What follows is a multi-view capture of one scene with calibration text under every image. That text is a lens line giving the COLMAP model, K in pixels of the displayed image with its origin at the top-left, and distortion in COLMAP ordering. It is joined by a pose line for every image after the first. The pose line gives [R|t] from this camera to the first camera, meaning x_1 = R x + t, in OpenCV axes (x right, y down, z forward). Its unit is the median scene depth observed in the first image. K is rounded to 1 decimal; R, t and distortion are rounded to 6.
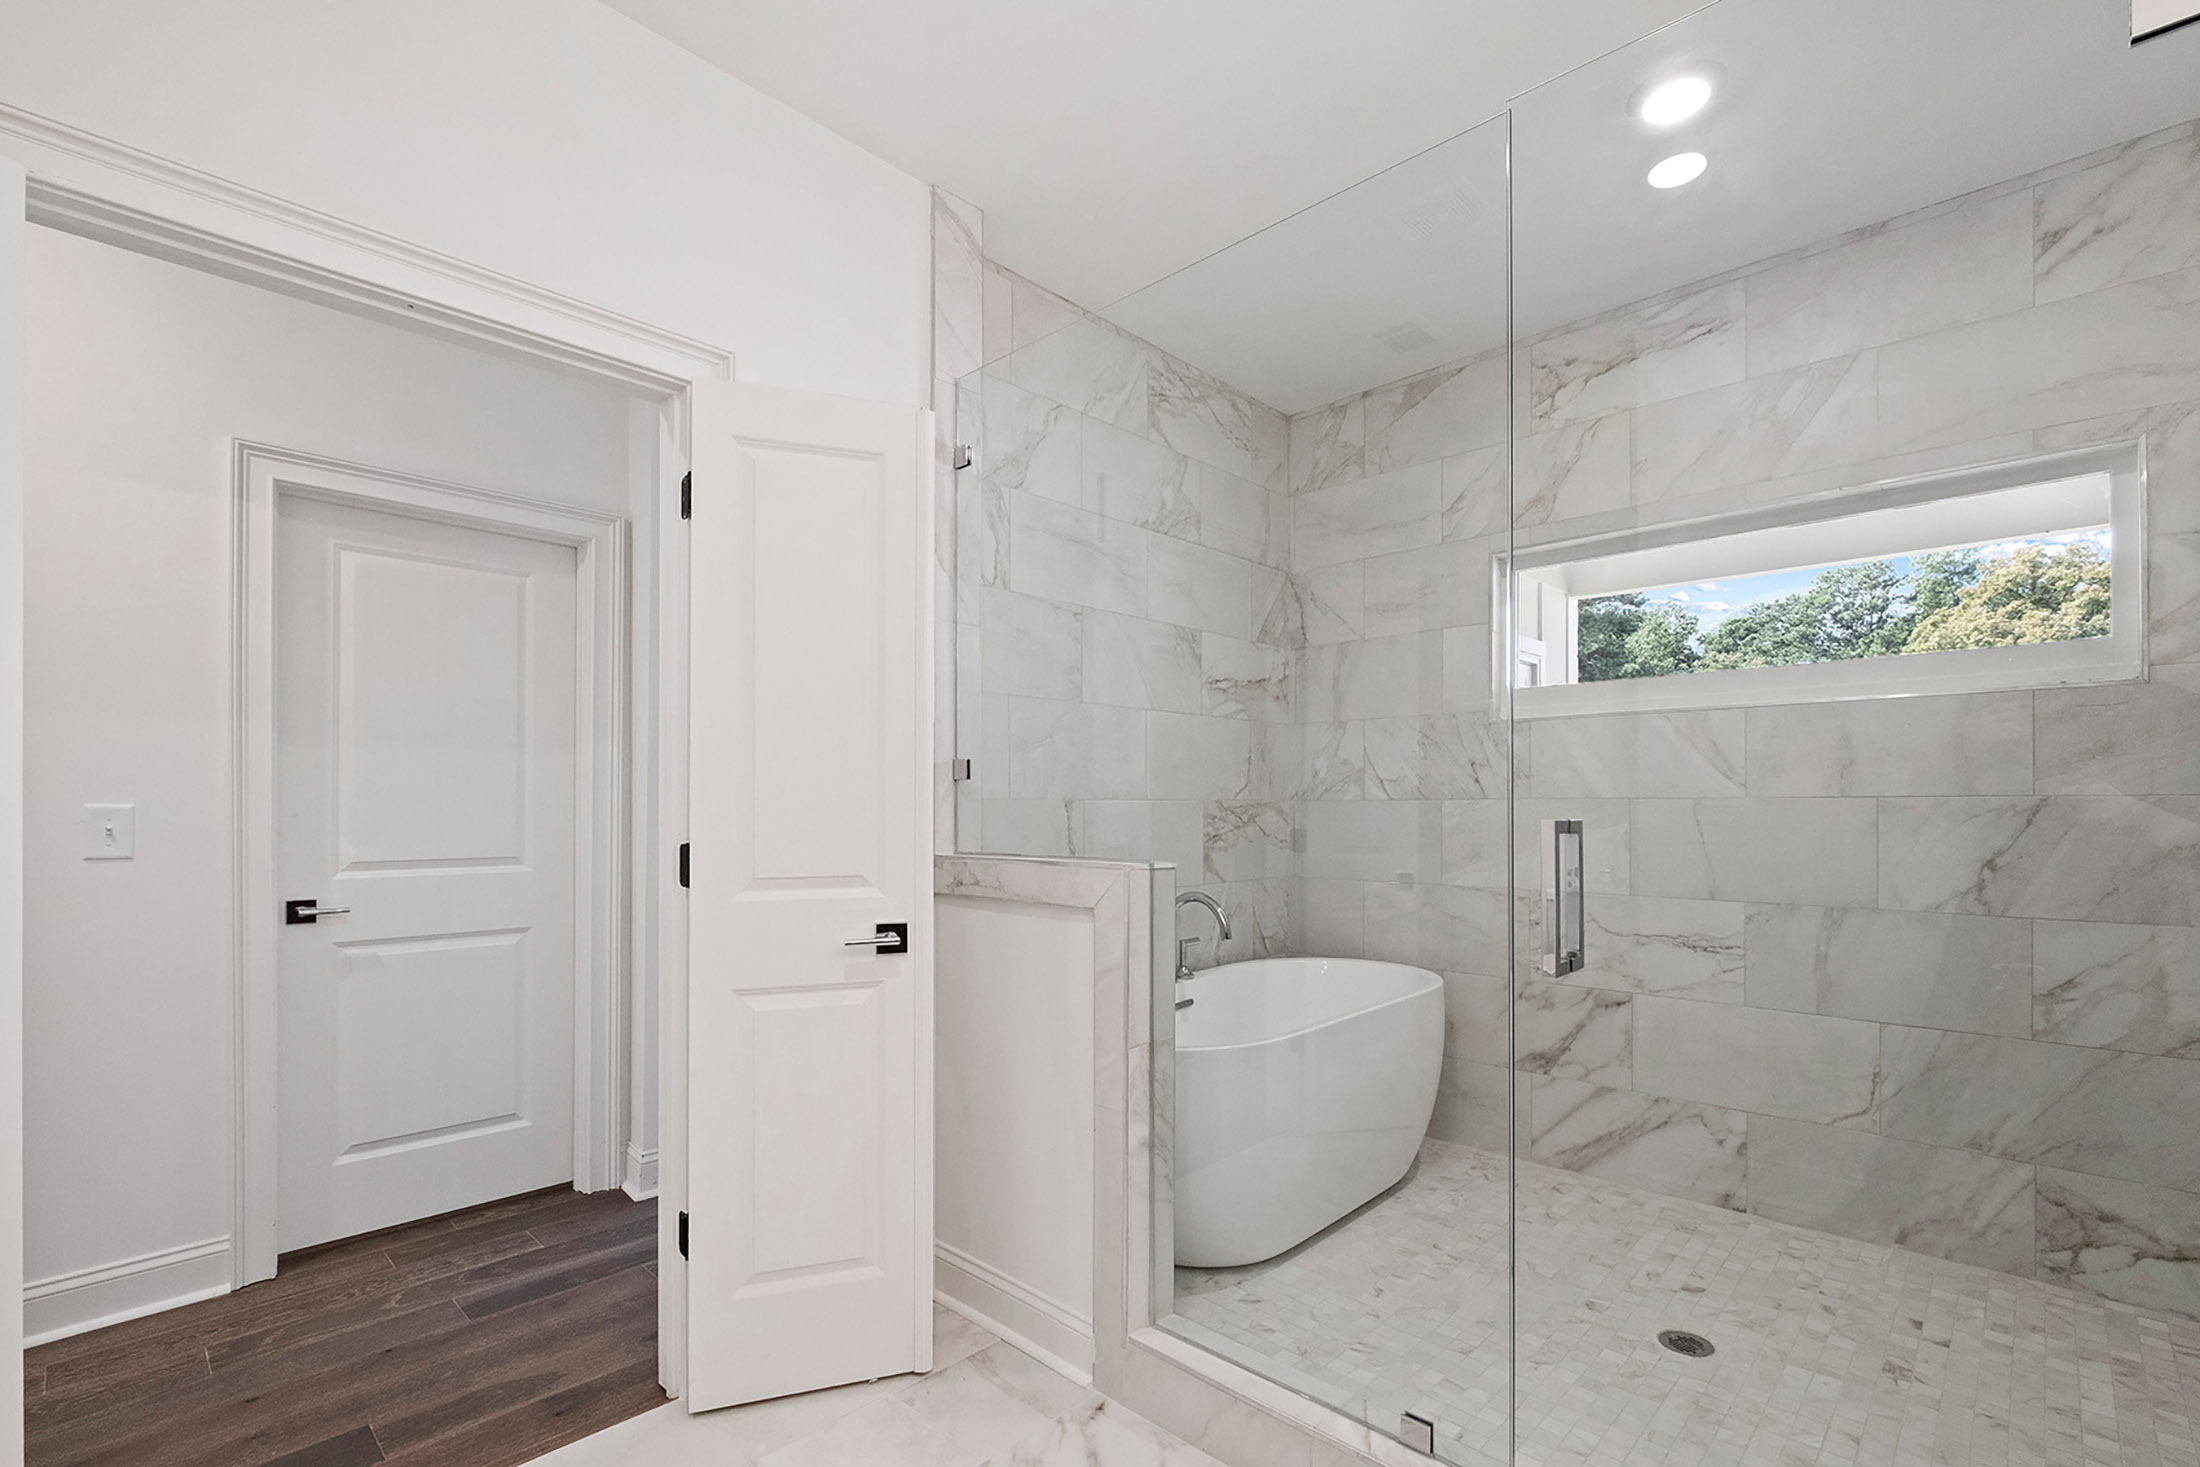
lens RADIAL K [[971.9, 0, 1100.6], [0, 971.9, 790.6], [0, 0, 1]] dist [-0.001283, -0.000856]
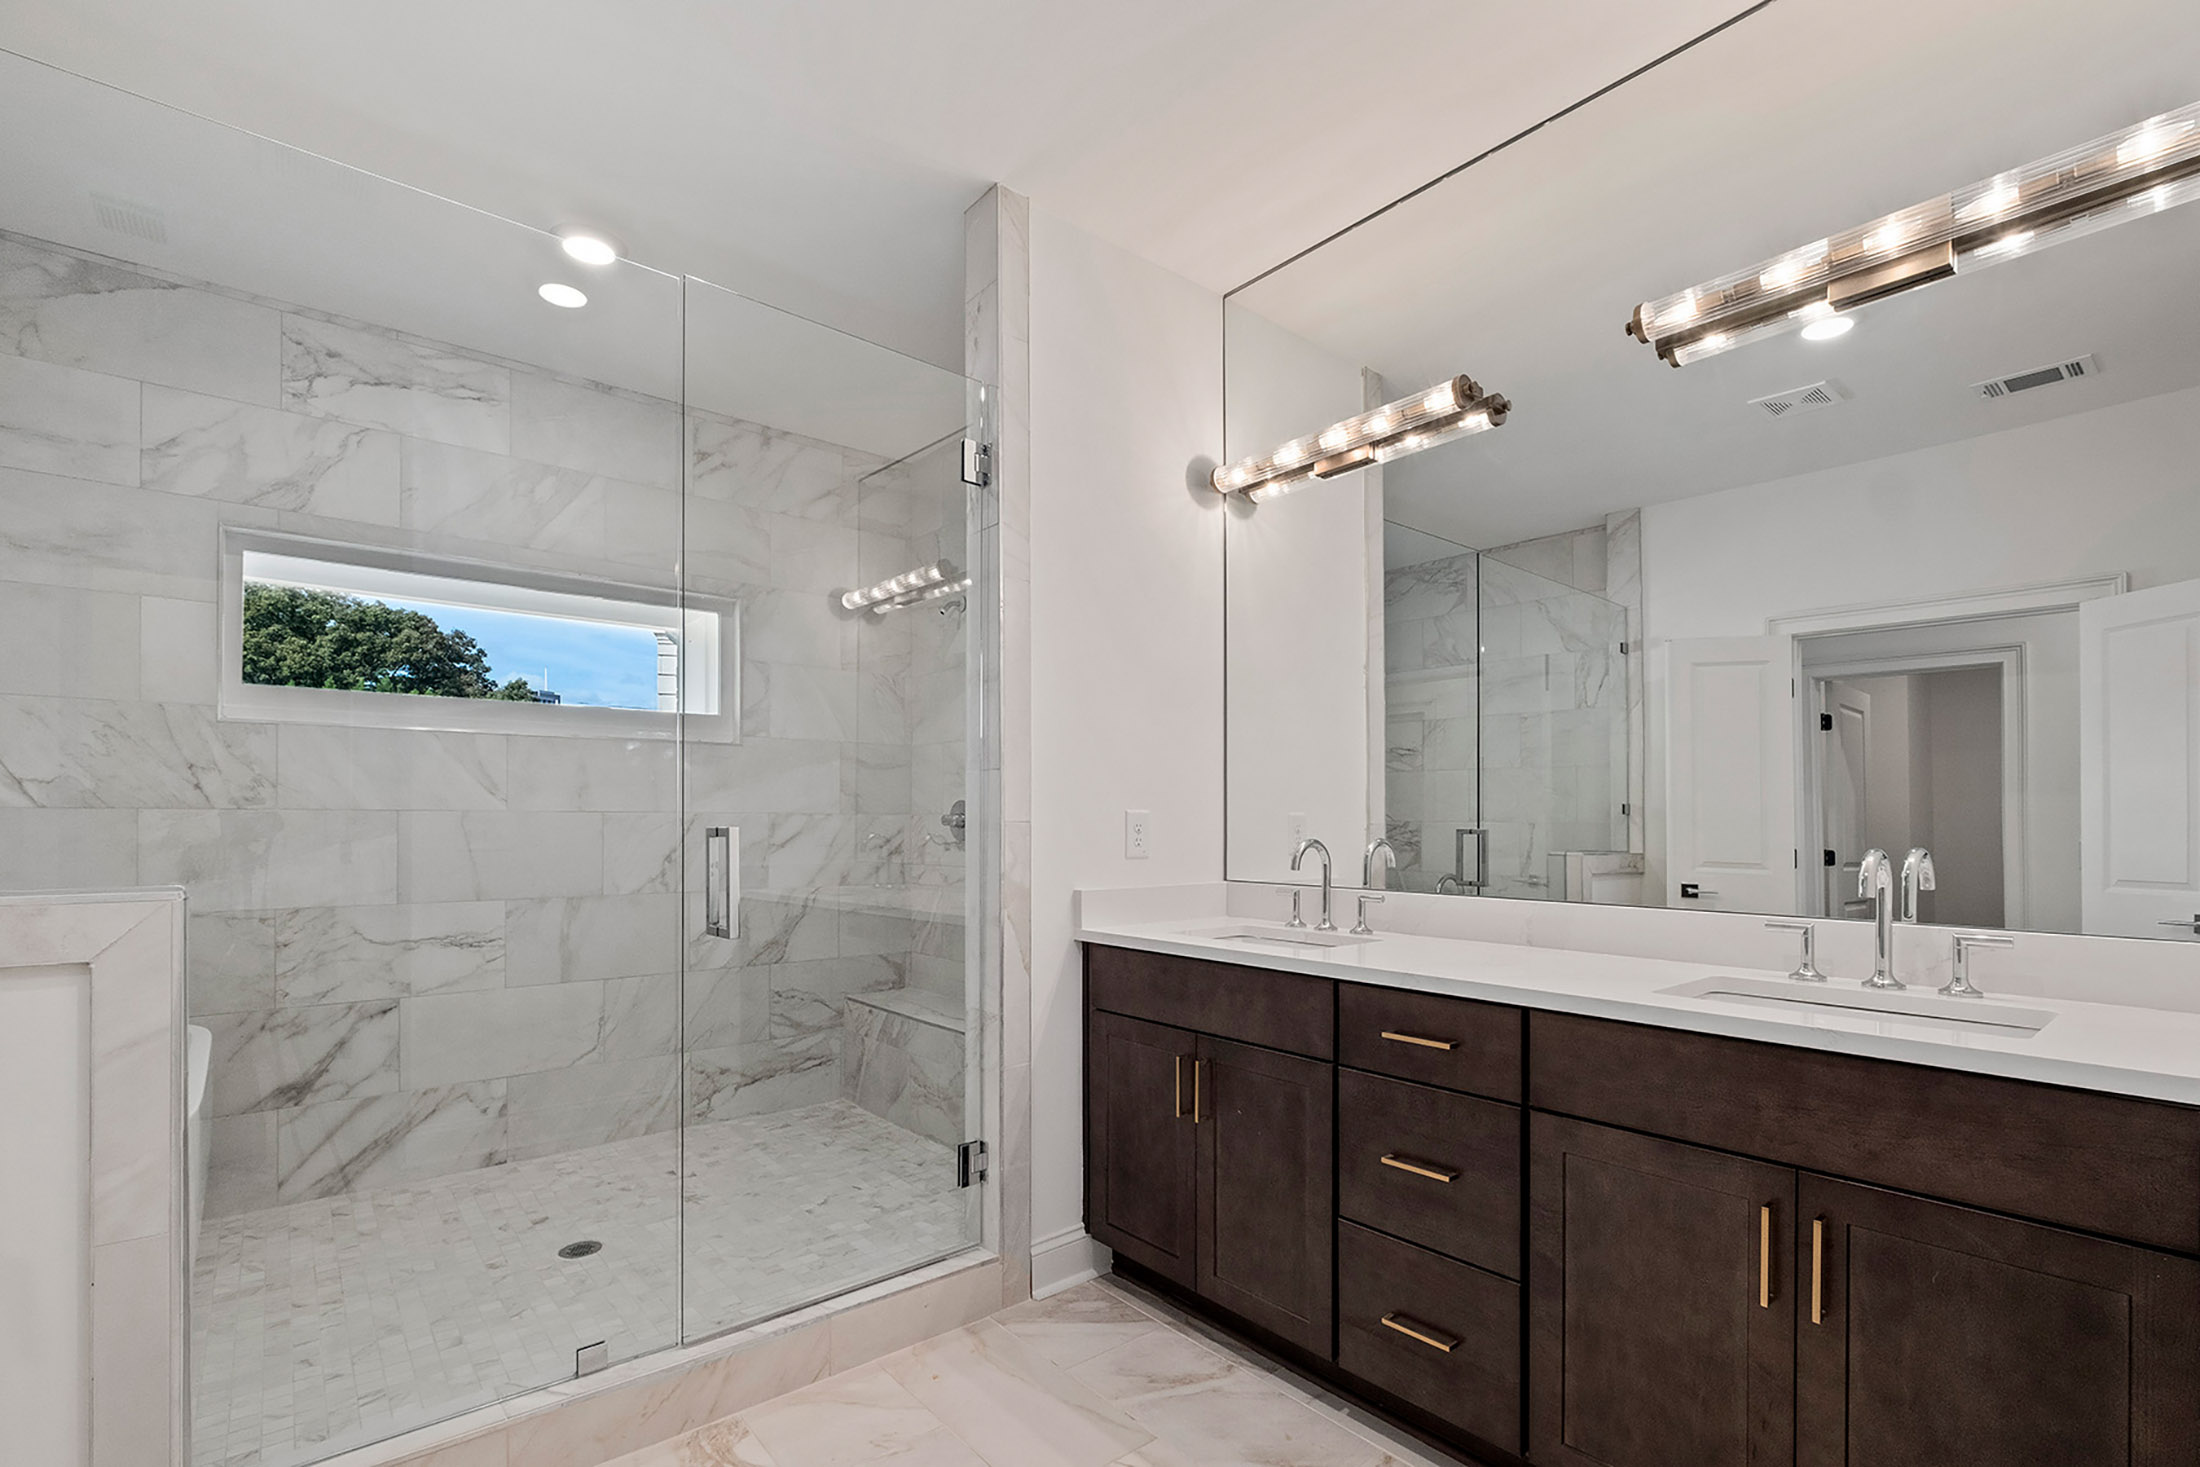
lens RADIAL K [[971.9, 0, 1100.6], [0, 971.9, 790.6], [0, 0, 1]] dist [-0.001283, -0.000856]
pose [[0.120973, 0.031191, 0.992166, -0.408396], [-0.021933, 0.999346, -0.028743, 0.000396], [-0.992413, -0.018284, 0.121578, 0.138220]]
